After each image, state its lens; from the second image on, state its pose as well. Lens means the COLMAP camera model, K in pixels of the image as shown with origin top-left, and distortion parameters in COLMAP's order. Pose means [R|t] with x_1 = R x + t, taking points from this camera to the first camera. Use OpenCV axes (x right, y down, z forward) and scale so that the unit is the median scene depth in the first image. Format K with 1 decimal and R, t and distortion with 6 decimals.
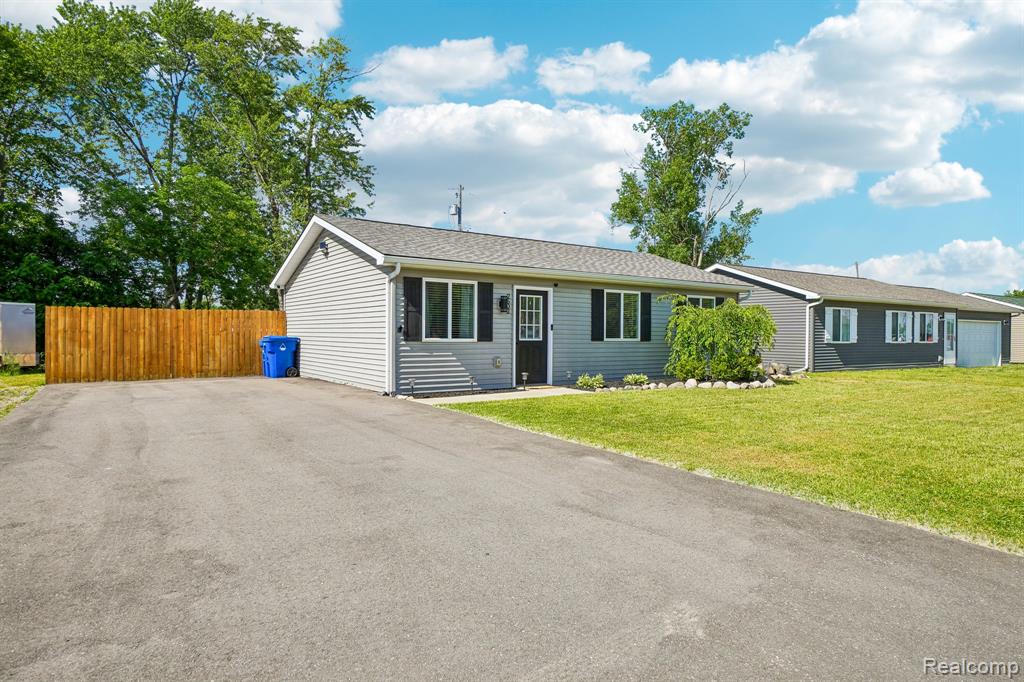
lens RADIAL K [[635.4, 0, 512.0], [0, 635.4, 341.0], [0, 0, 1]] dist [0.001315, 0.000061]
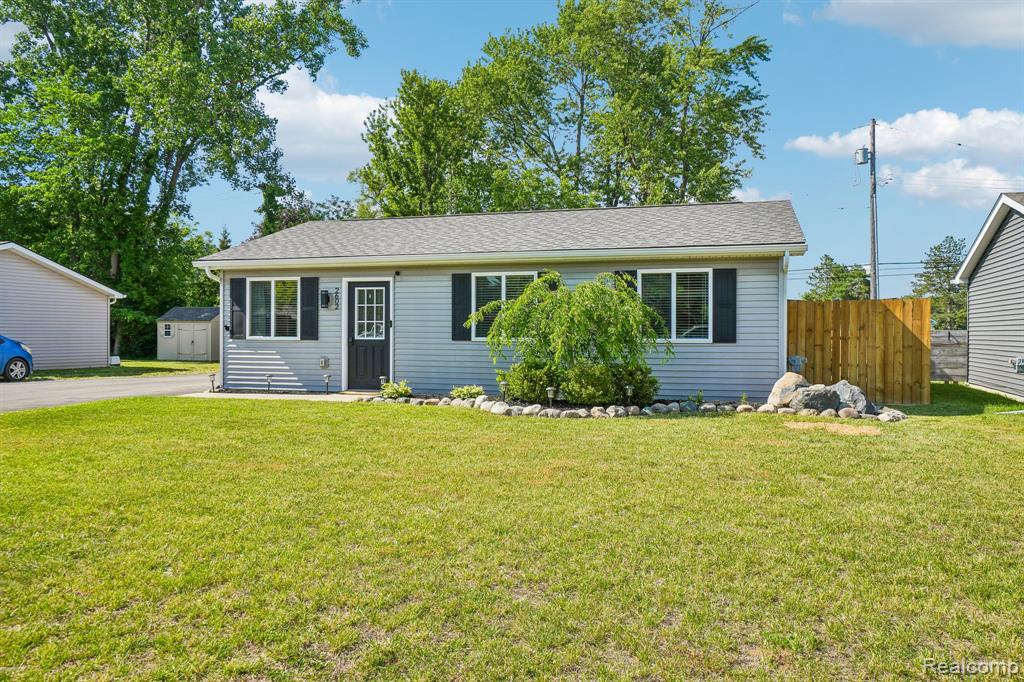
lens RADIAL K [[753.1, 0, 512.0], [0, 753.1, 341.0], [0, 0, 1]] dist [-0.000374, 0.000134]
pose [[0.602859, 0.005113, -0.797831, 0.985982], [-0.007689, 0.999970, 0.000599, -0.000644], [0.797811, 0.005774, 0.602880, 0.542897]]
